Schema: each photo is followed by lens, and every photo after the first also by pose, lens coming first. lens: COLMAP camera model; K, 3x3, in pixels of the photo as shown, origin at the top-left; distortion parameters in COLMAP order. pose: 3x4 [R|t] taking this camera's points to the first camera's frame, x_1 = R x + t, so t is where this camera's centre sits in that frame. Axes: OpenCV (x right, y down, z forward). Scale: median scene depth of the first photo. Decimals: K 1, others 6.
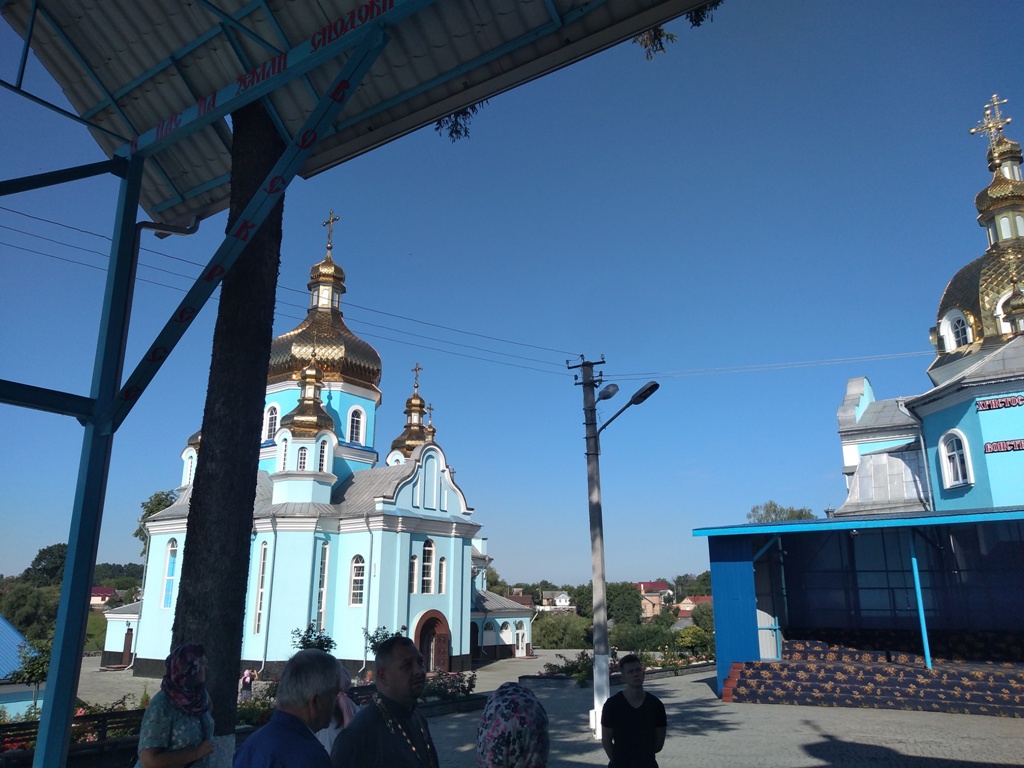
lens RADIAL K [[794.6, 0, 512.2], [0, 794.6, 381.9], [0, 0, 1]] dist [0.094131, -0.153283]
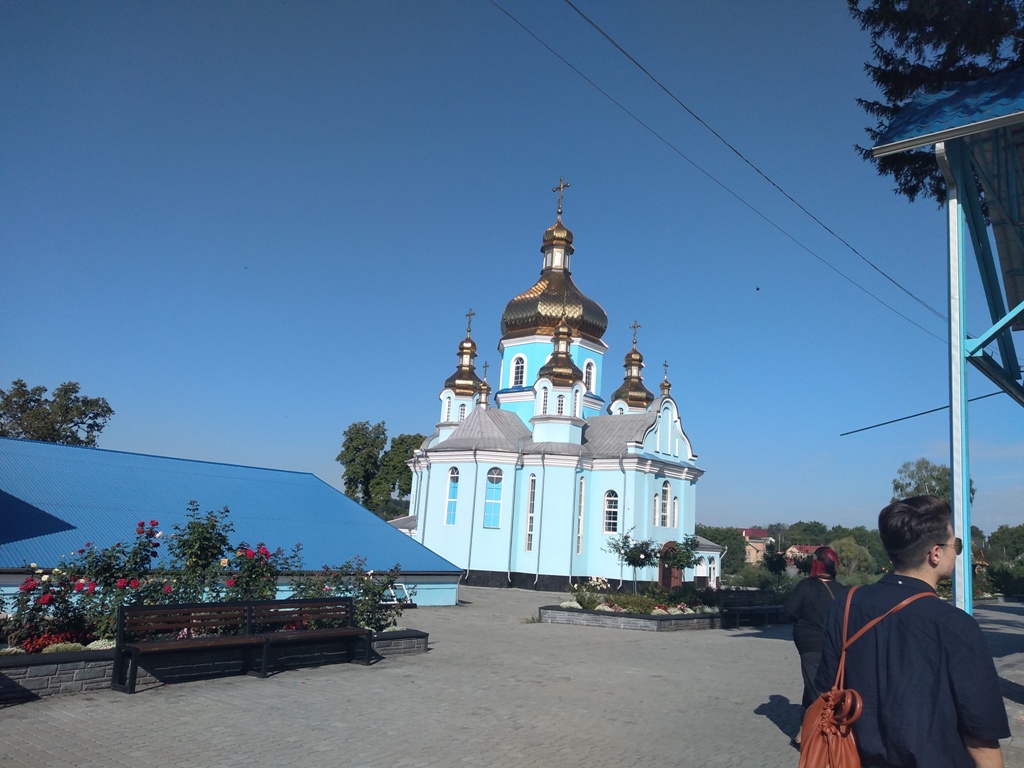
lens RADIAL K [[799.7, 0, 530.9], [0, 799.7, 376.8], [0, 0, 1]] dist [0.087161, -0.169032]
pose [[0.995783, 0.043278, -0.080886, -0.212696], [-0.037513, 0.996736, 0.071480, -0.025644], [0.083716, -0.068144, 0.994157, -0.148685]]
